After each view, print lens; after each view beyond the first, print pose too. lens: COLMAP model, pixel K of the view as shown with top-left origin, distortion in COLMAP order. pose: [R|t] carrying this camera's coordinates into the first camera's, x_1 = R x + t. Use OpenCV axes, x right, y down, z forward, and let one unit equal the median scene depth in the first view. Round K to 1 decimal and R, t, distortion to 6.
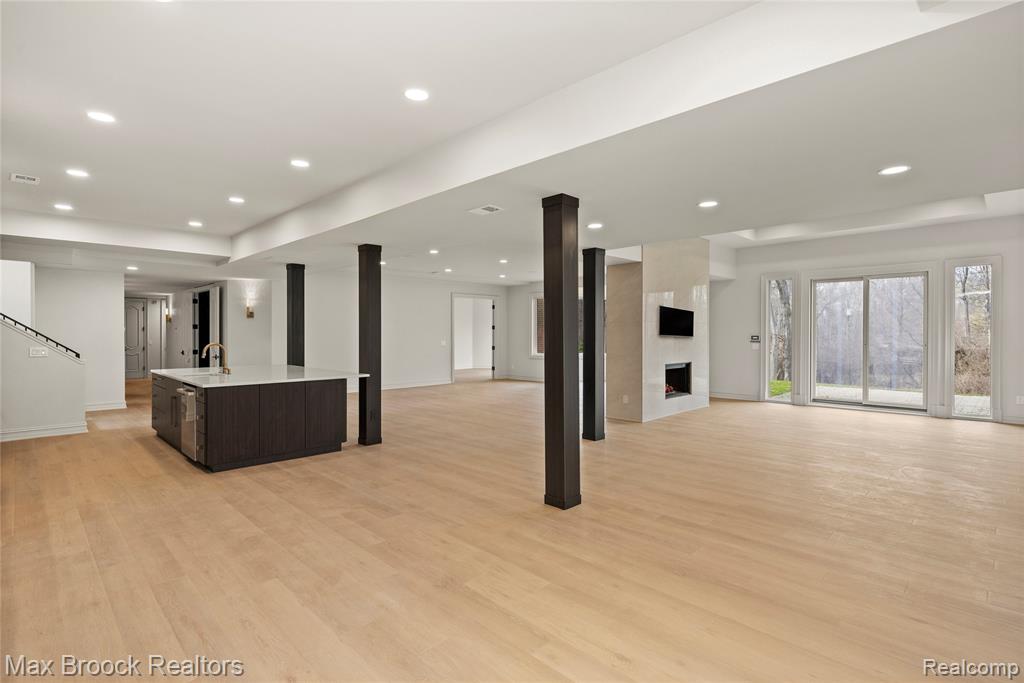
lens RADIAL K [[489.9, 0, 513.7], [0, 489.9, 338.4], [0, 0, 1]] dist [-0.001778, -0.000531]
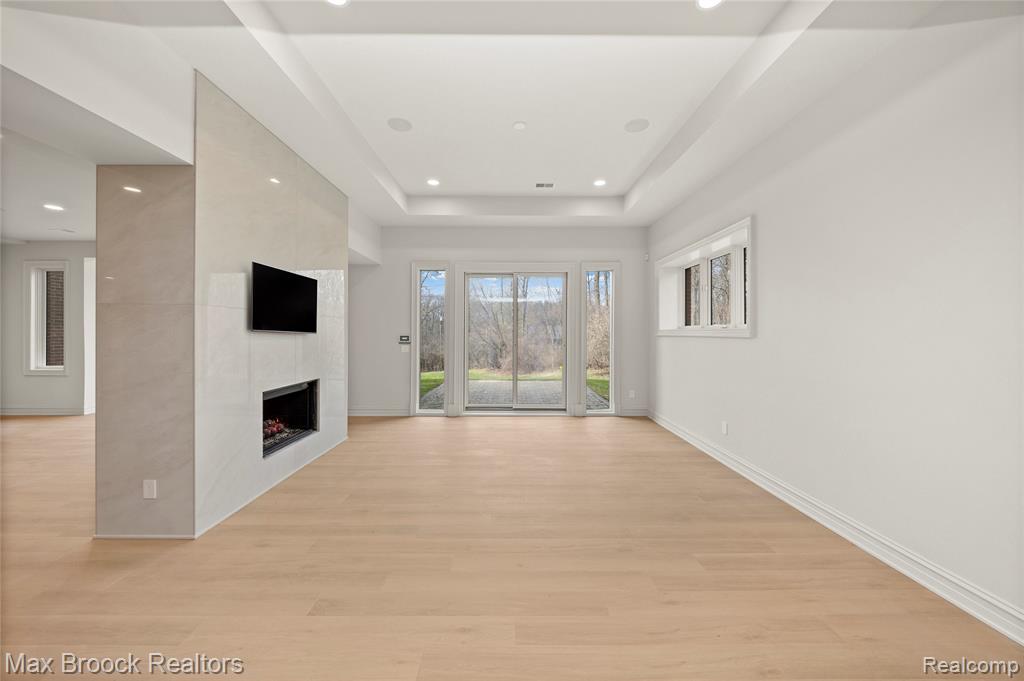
lens RADIAL K [[383.6, 0, 512.4], [0, 383.6, 338.5], [0, 0, 1]] dist [0.001001, 0.000069]
pose [[0.704075, 0.001358, 0.710124, 0.177378], [0.003584, 0.999979, -0.005466, 0.003144], [-0.710116, 0.006394, 0.704055, 0.452446]]
